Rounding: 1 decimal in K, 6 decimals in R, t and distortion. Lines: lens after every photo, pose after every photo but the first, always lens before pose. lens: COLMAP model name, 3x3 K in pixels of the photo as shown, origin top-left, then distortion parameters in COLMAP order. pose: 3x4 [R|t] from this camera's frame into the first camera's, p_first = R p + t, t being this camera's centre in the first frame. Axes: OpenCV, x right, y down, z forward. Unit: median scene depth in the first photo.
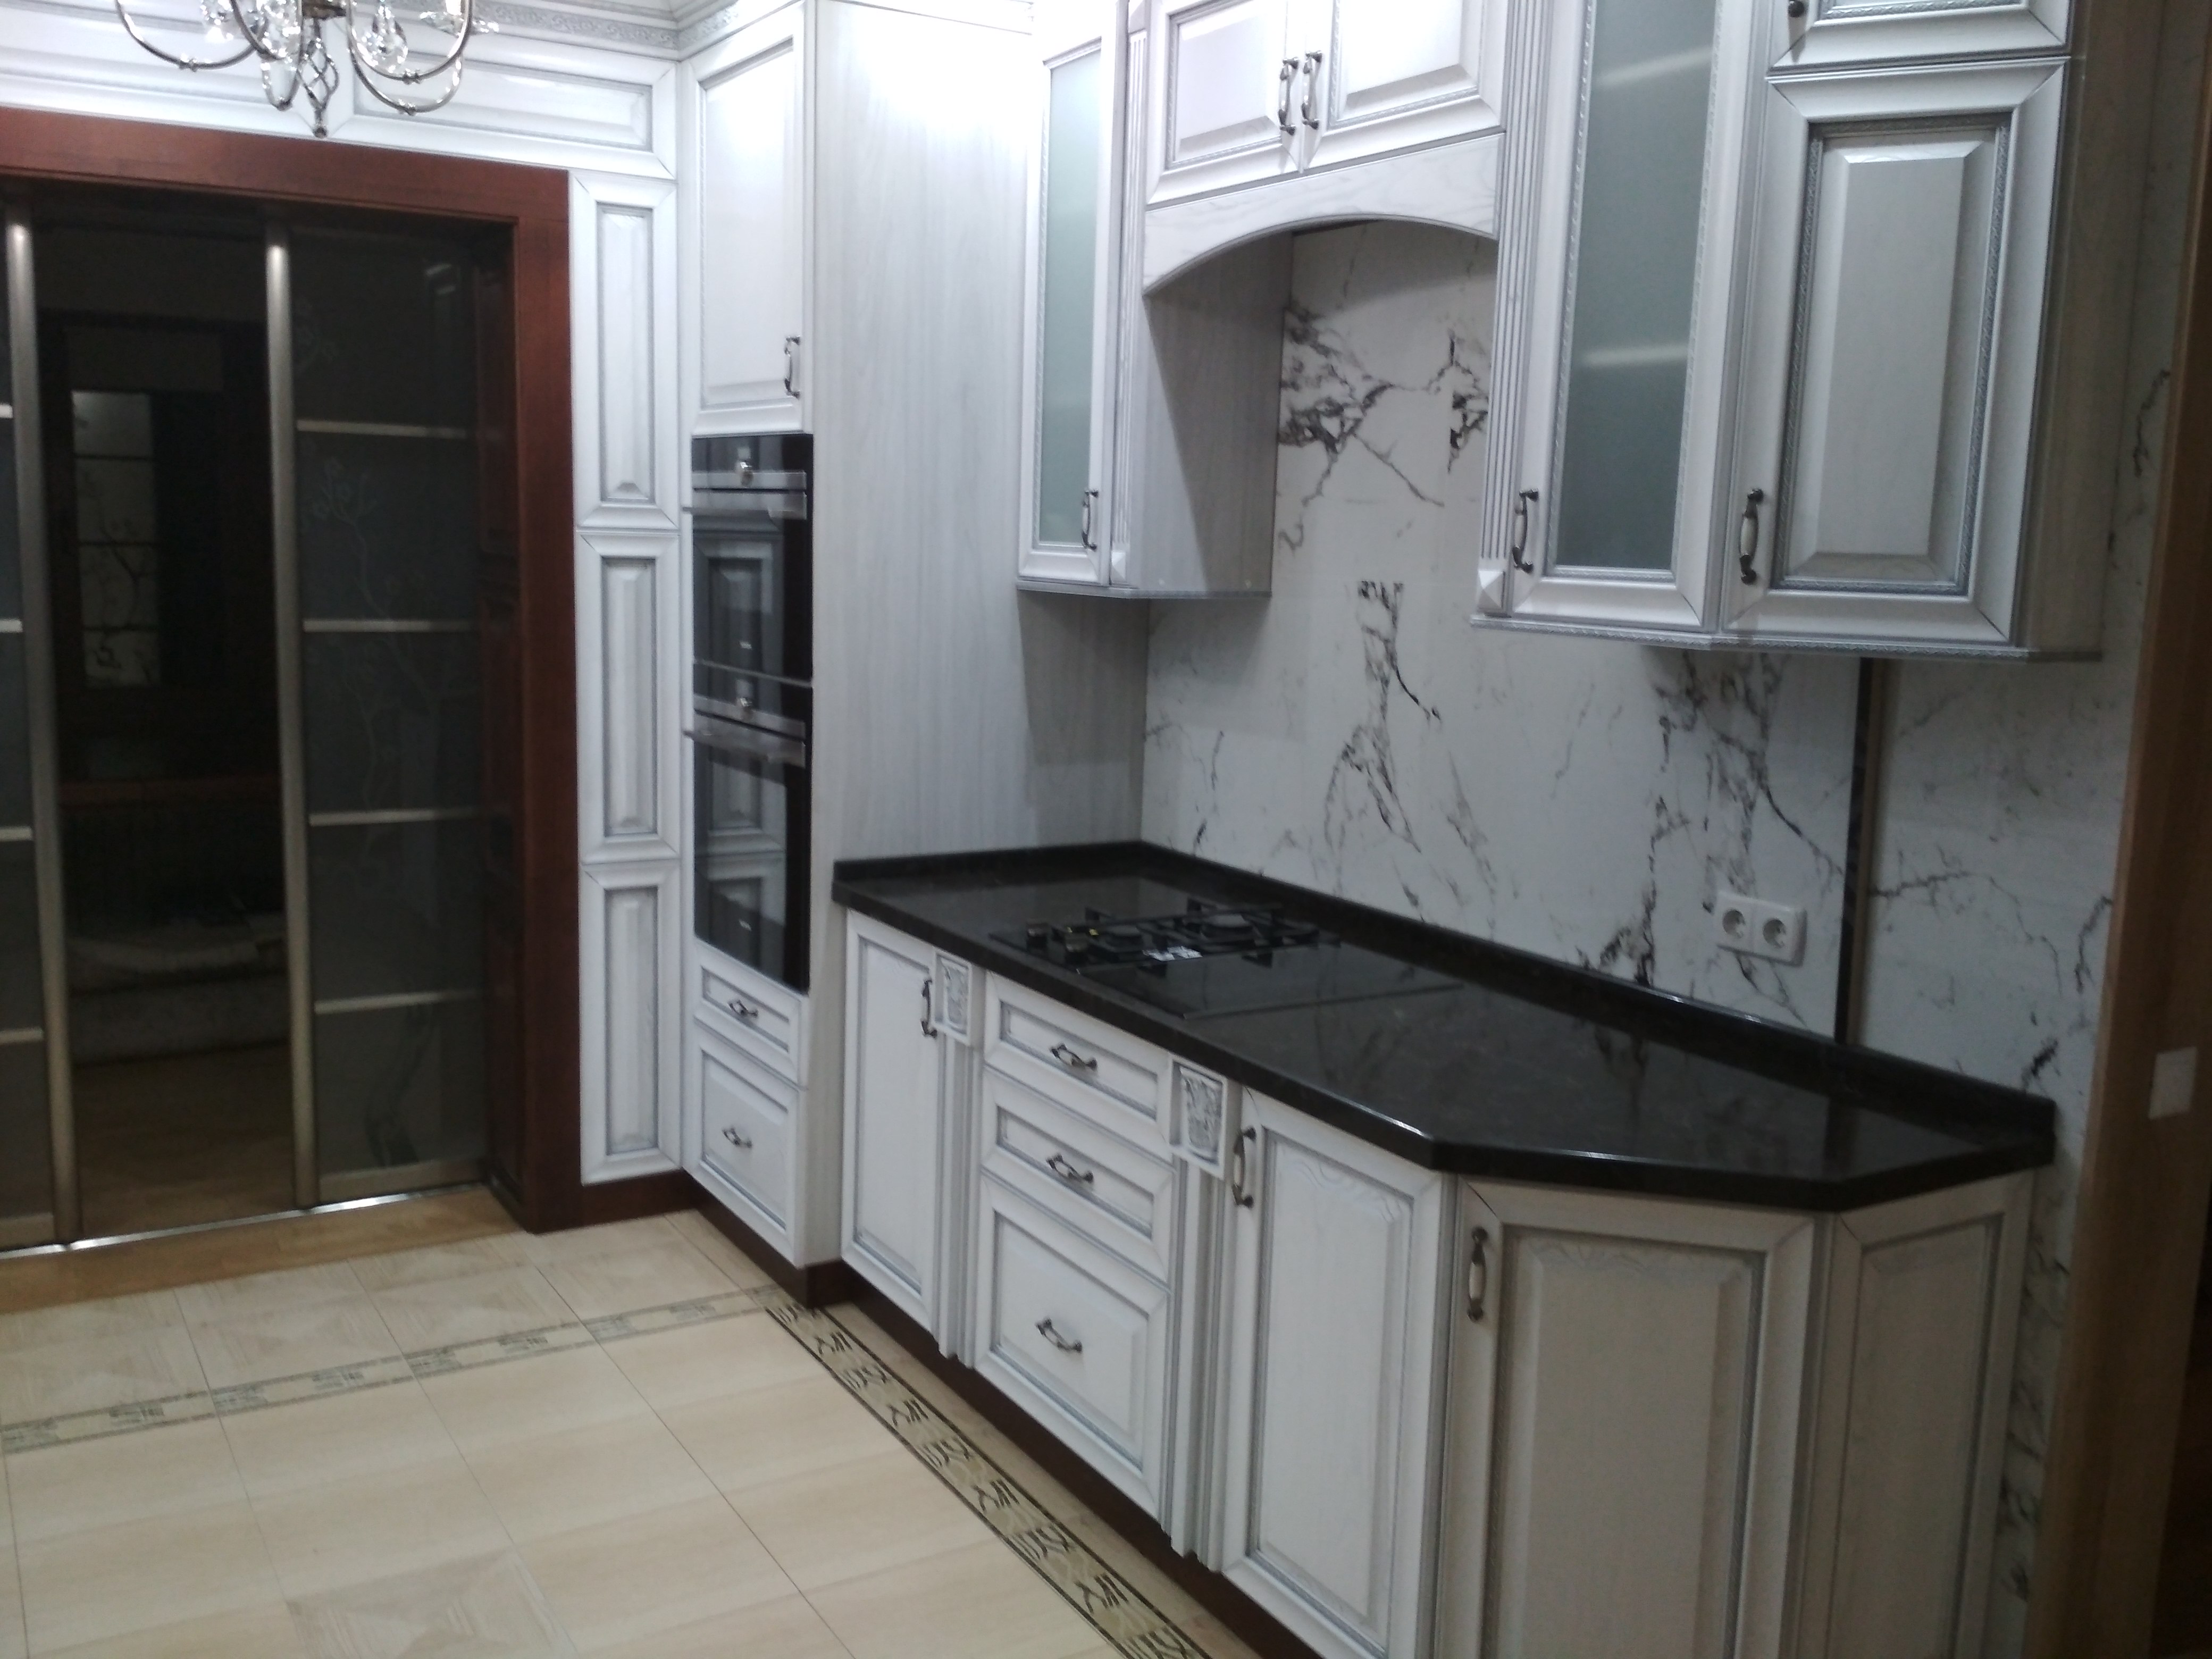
lens RADIAL K [[1946.8, 0, 1097.0], [0, 1946.8, 834.0], [0, 0, 1]] dist [0.125831, -0.270569]
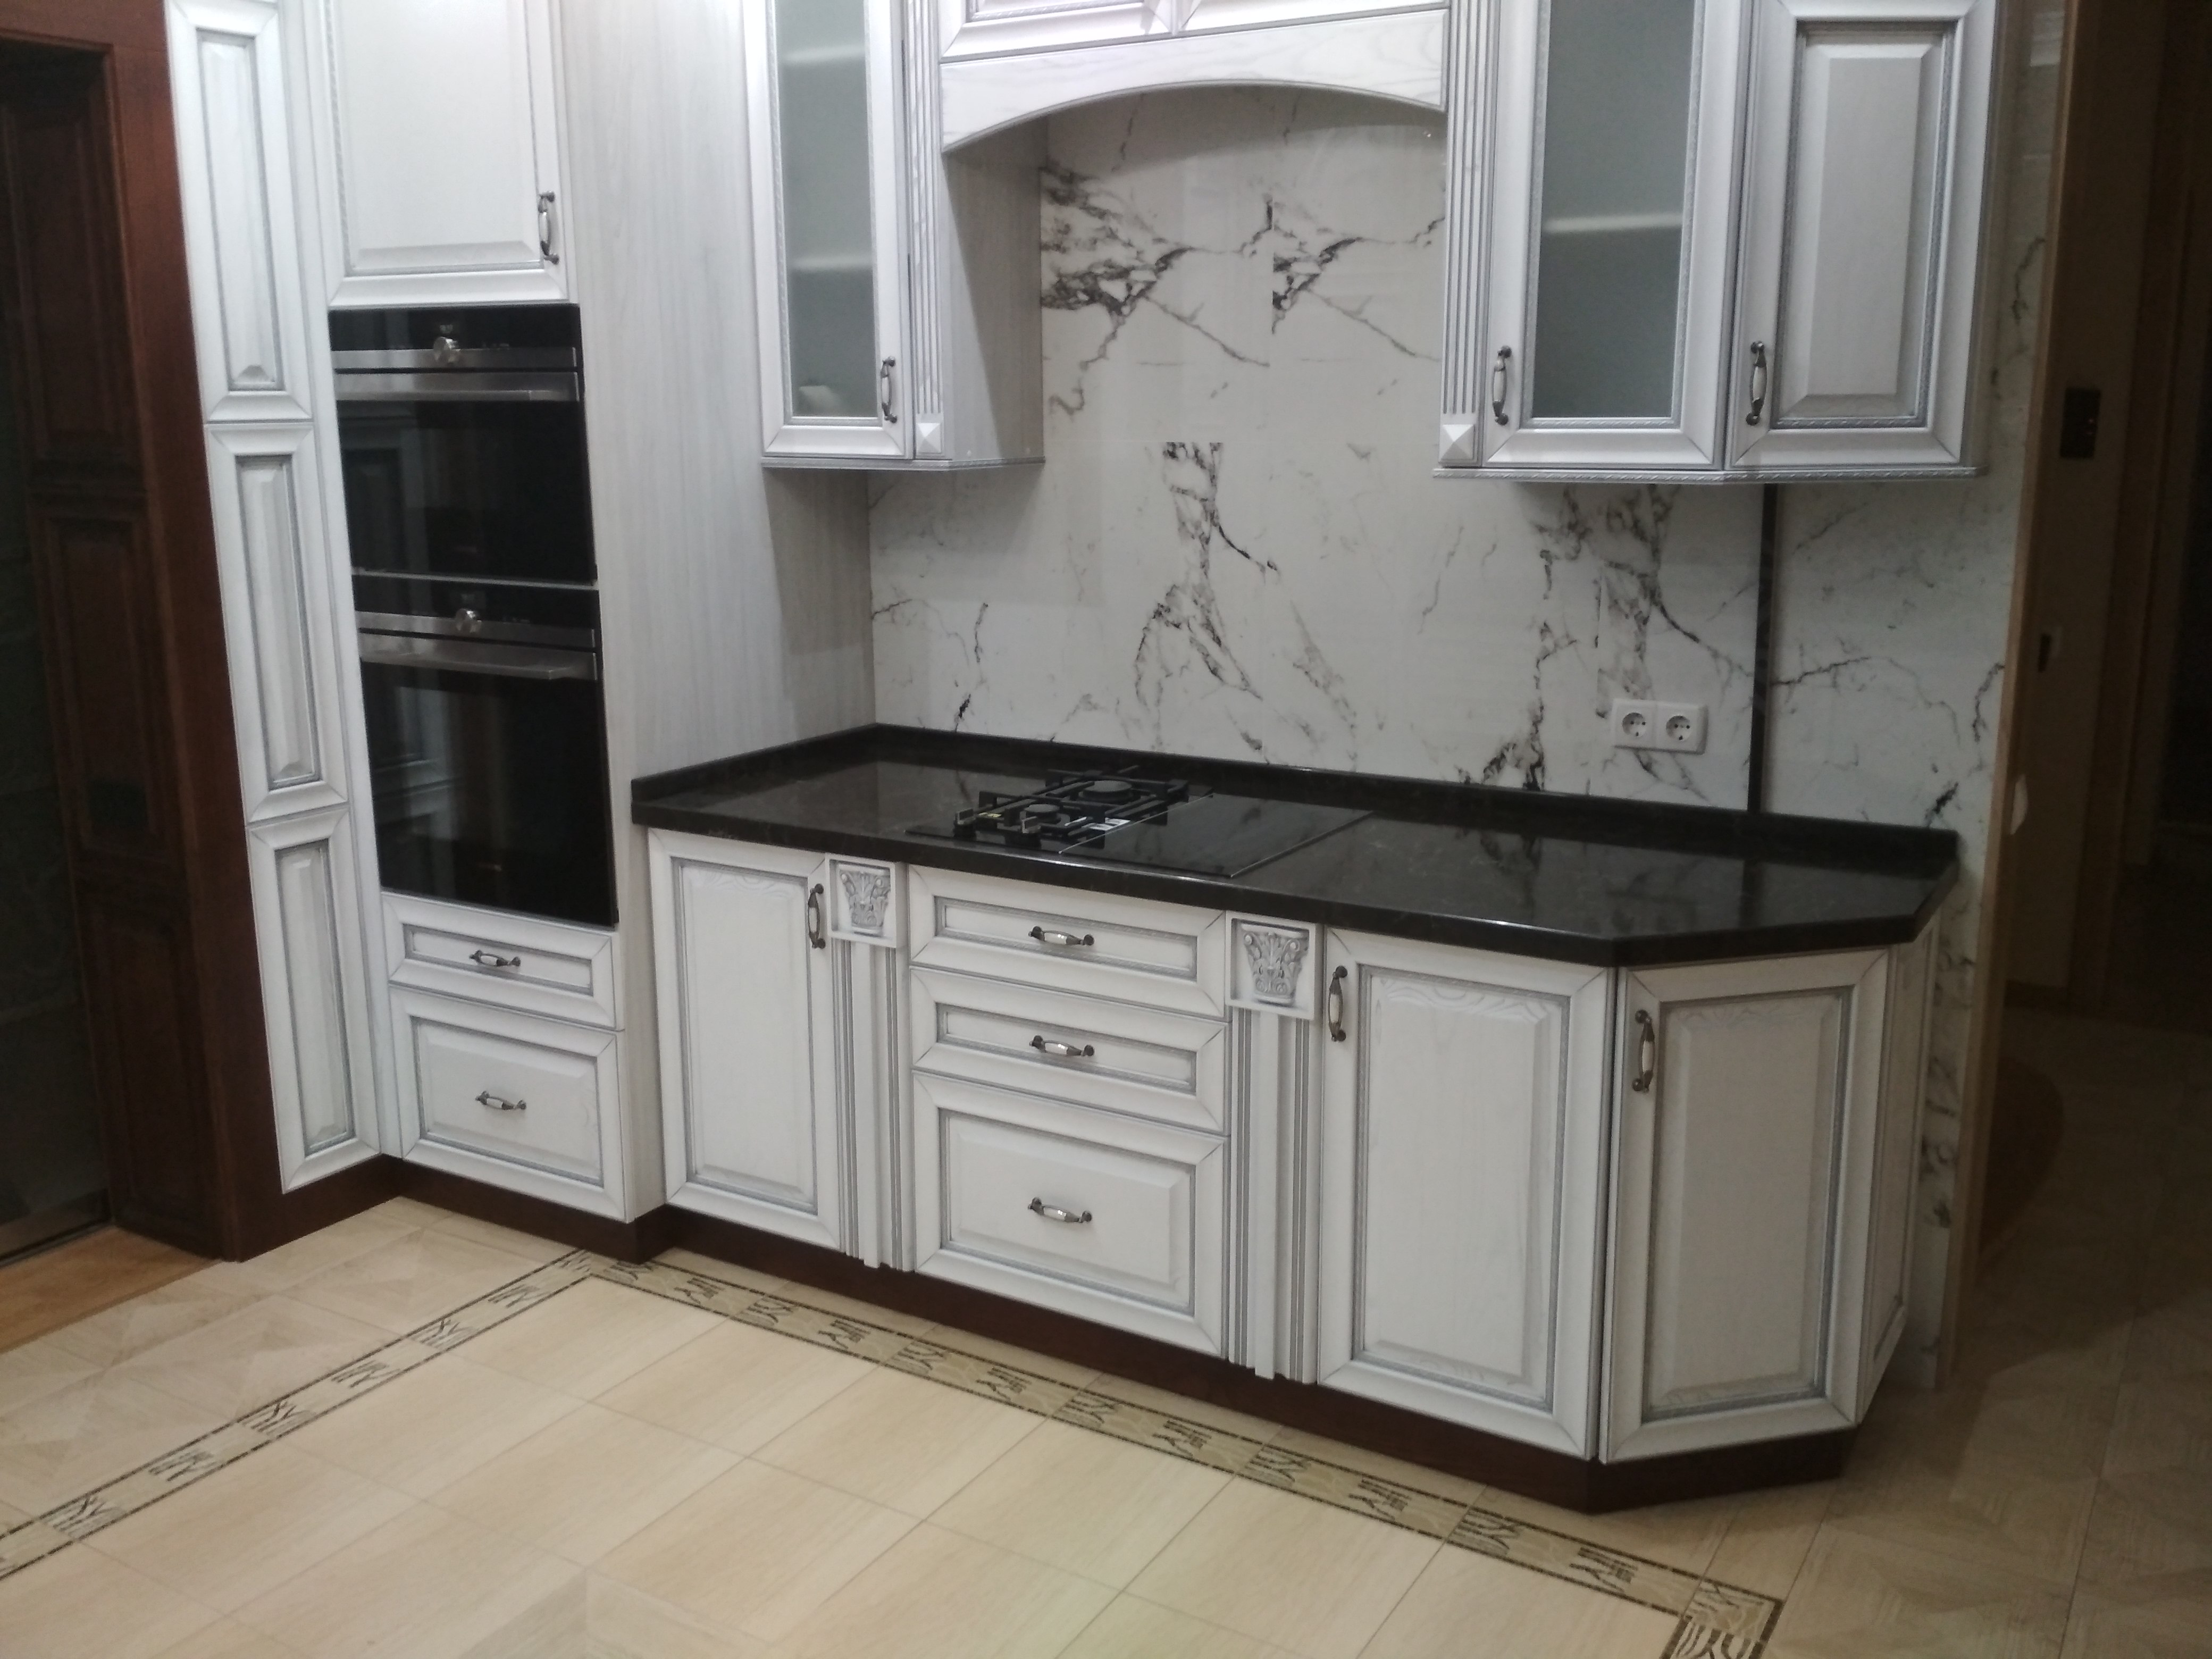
lens RADIAL K [[1946.8, 0, 1097.0], [0, 1946.8, 834.0], [0, 0, 1]] dist [0.125831, -0.270569]
pose [[0.884910, -0.136874, 0.445196, -0.447634], [0.105454, 0.989902, 0.094731, -0.031495], [-0.453667, -0.036880, 0.890408, 0.107593]]
